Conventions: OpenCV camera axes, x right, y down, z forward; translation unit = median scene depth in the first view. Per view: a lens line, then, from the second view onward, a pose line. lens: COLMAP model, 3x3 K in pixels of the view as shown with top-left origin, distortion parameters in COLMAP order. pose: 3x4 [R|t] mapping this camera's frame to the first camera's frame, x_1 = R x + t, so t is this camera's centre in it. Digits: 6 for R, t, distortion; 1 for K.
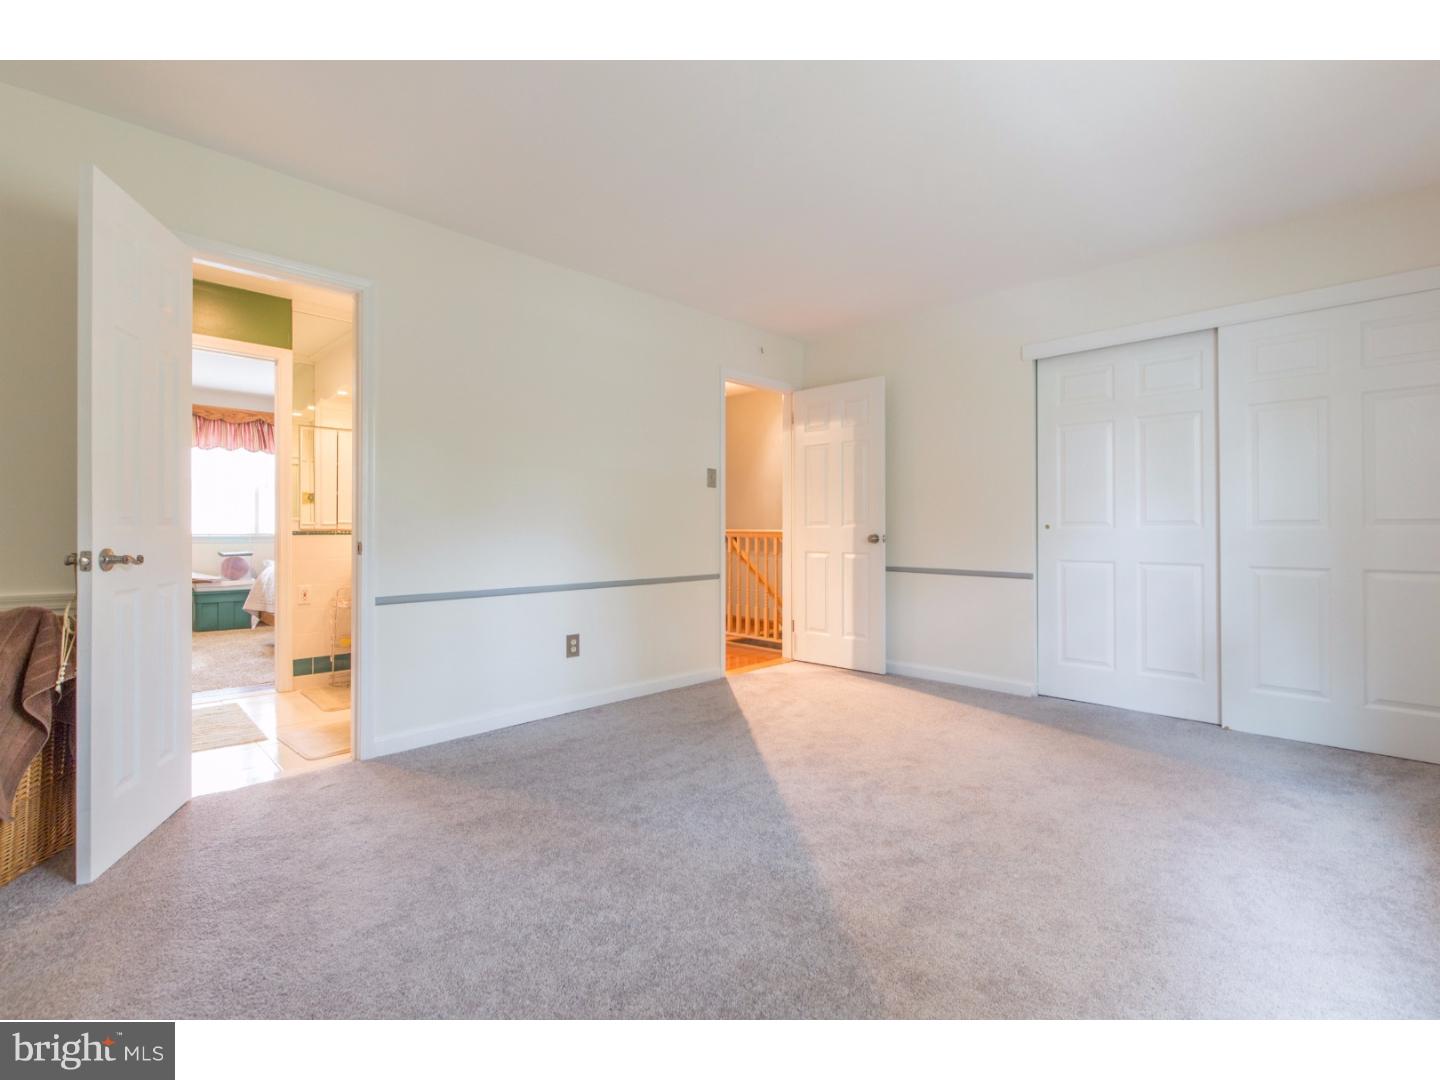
lens RADIAL K [[646.6, 0, 724.4], [0, 646.6, 528.0], [0, 0, 1]] dist [0.000338, -0.002355]
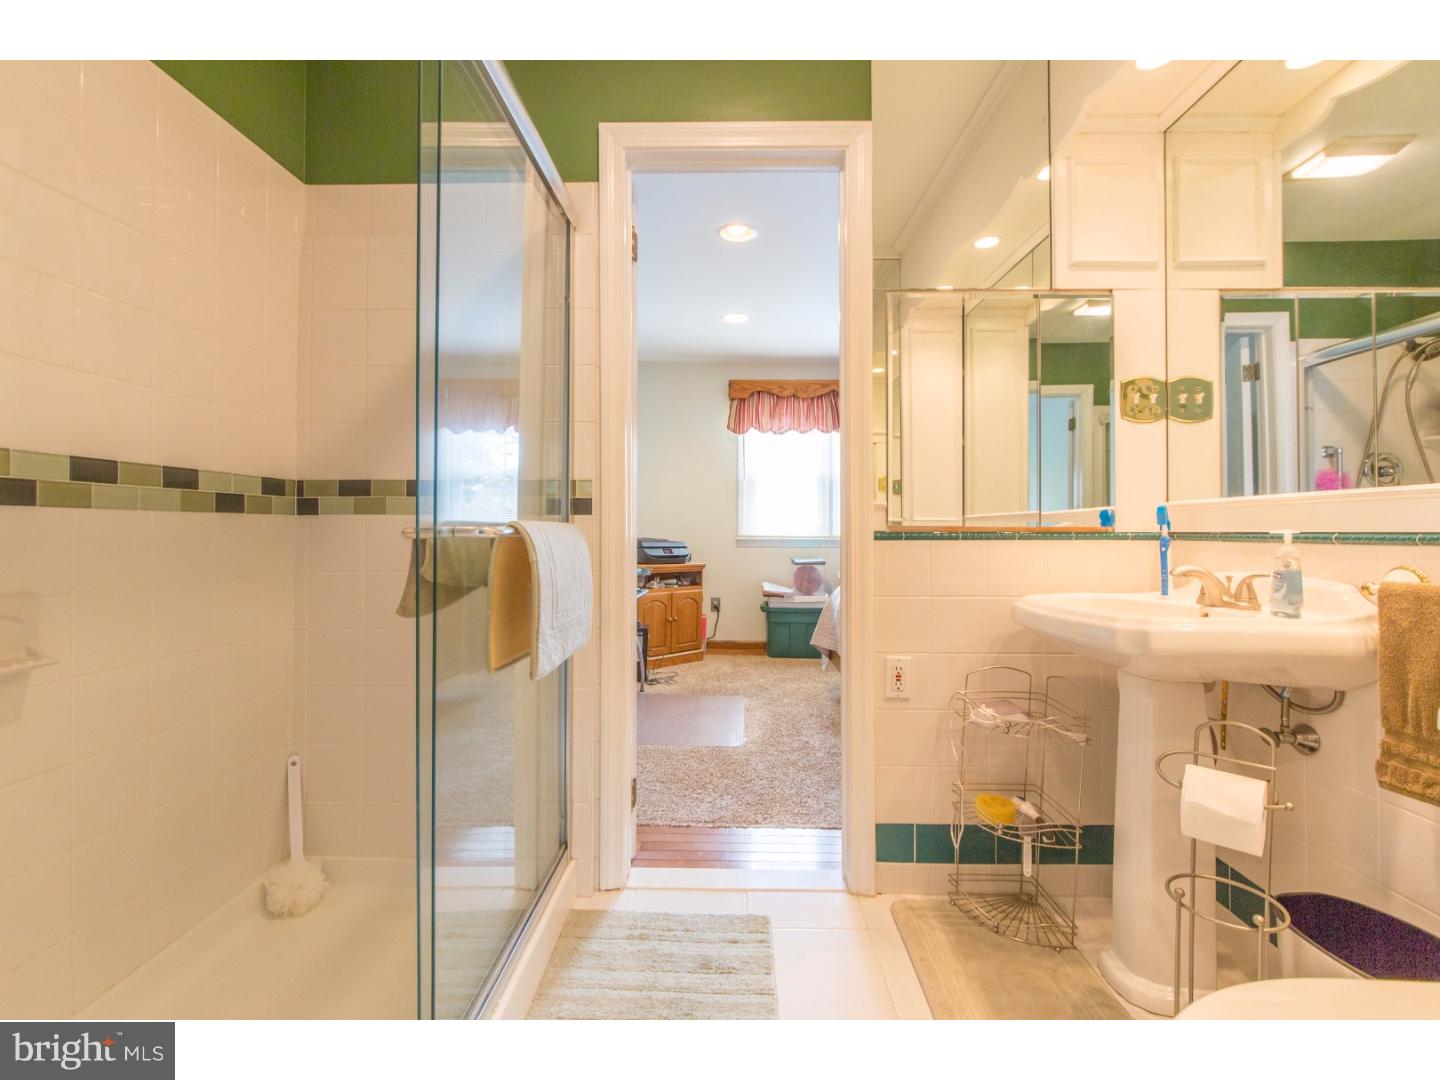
lens RADIAL K [[646.6, 0, 719.7], [0, 646.6, 531.1], [0, 0, 1]] dist [0.000338, -0.002355]
pose [[0.686556, -0.003154, -0.727070, -0.259602], [0.003187, 0.999994, -0.001328, 0.003342], [0.727070, -0.001405, 0.686562, 0.383994]]
